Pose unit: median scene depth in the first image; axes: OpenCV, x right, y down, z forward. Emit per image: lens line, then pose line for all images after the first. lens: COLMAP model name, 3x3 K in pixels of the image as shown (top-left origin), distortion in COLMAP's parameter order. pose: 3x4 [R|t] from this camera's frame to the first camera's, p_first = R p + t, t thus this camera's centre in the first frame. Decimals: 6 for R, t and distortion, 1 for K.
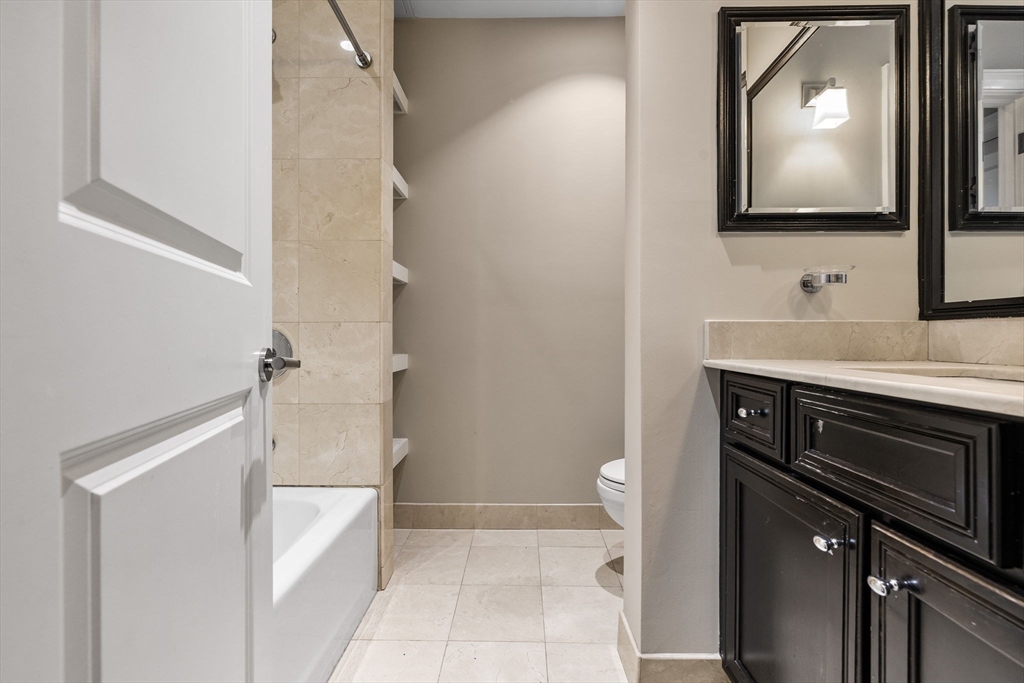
lens RADIAL K [[426.3, 0, 497.8], [0, 426.3, 334.8], [0, 0, 1]] dist [-0.001122, 0.000034]
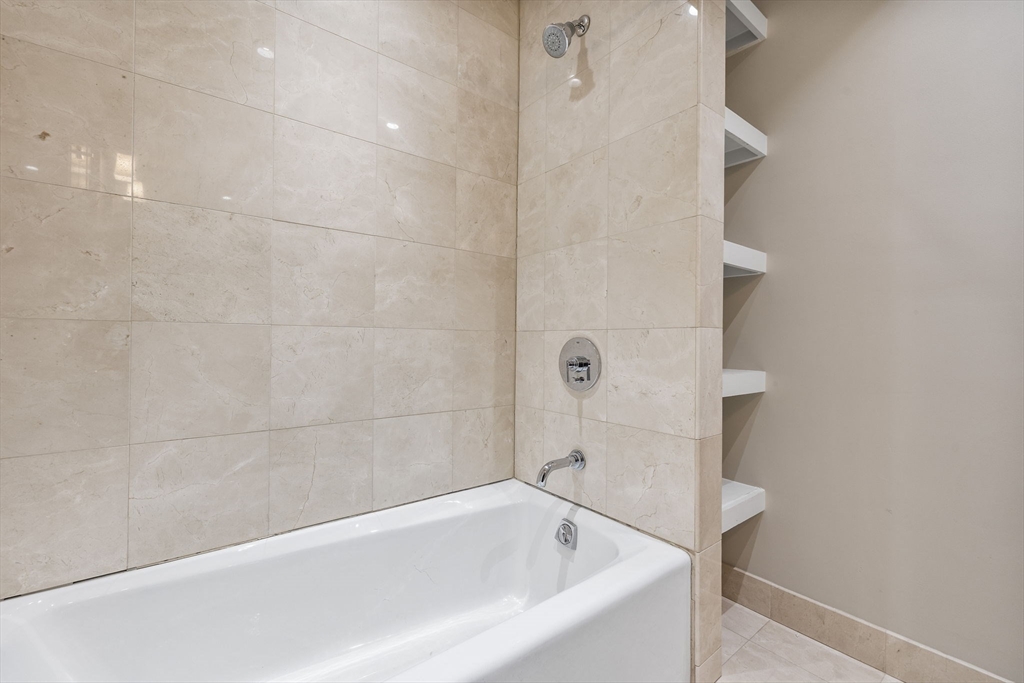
lens RADIAL K [[426.3, 0, 505.1], [0, 426.3, 339.1], [0, 0, 1]] dist [-0.001122, 0.000034]
pose [[0.652386, 0.001078, -0.757886, 0.065550], [-0.007165, 0.999963, -0.004746, -0.004057], [0.757853, 0.008527, 0.652370, 0.279589]]
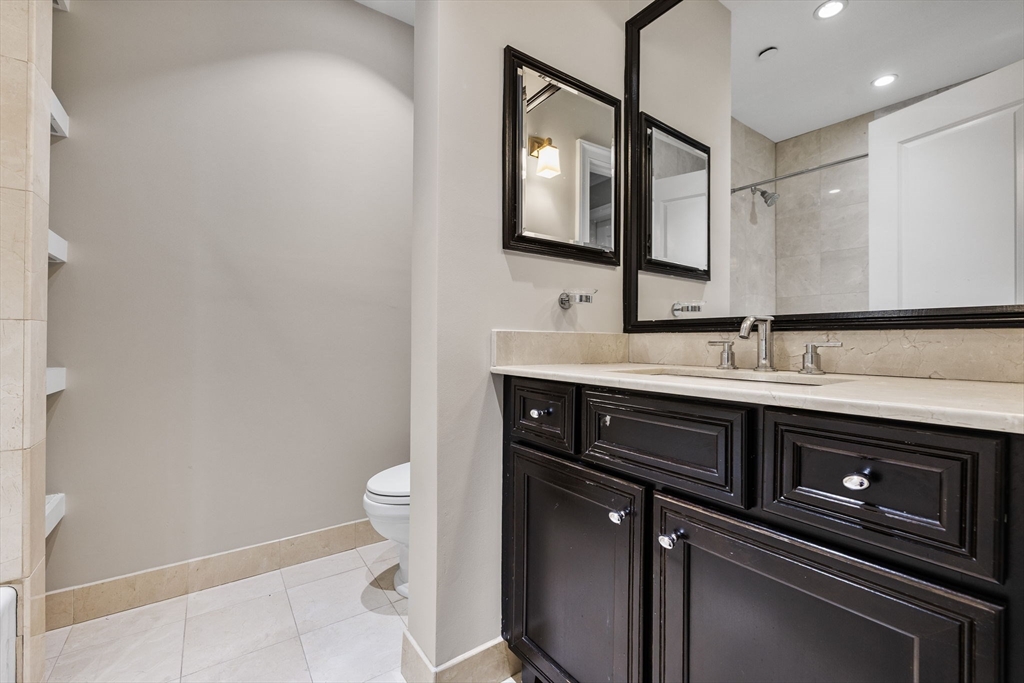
lens RADIAL K [[426.3, 0, 495.2], [0, 426.3, 337.2], [0, 0, 1]] dist [-0.001122, 0.000034]
pose [[0.807307, 0.008771, 0.590067, -0.086201], [-0.007127, 0.999962, -0.005114, -0.005856], [-0.590089, -0.000077, 0.807338, 0.078510]]
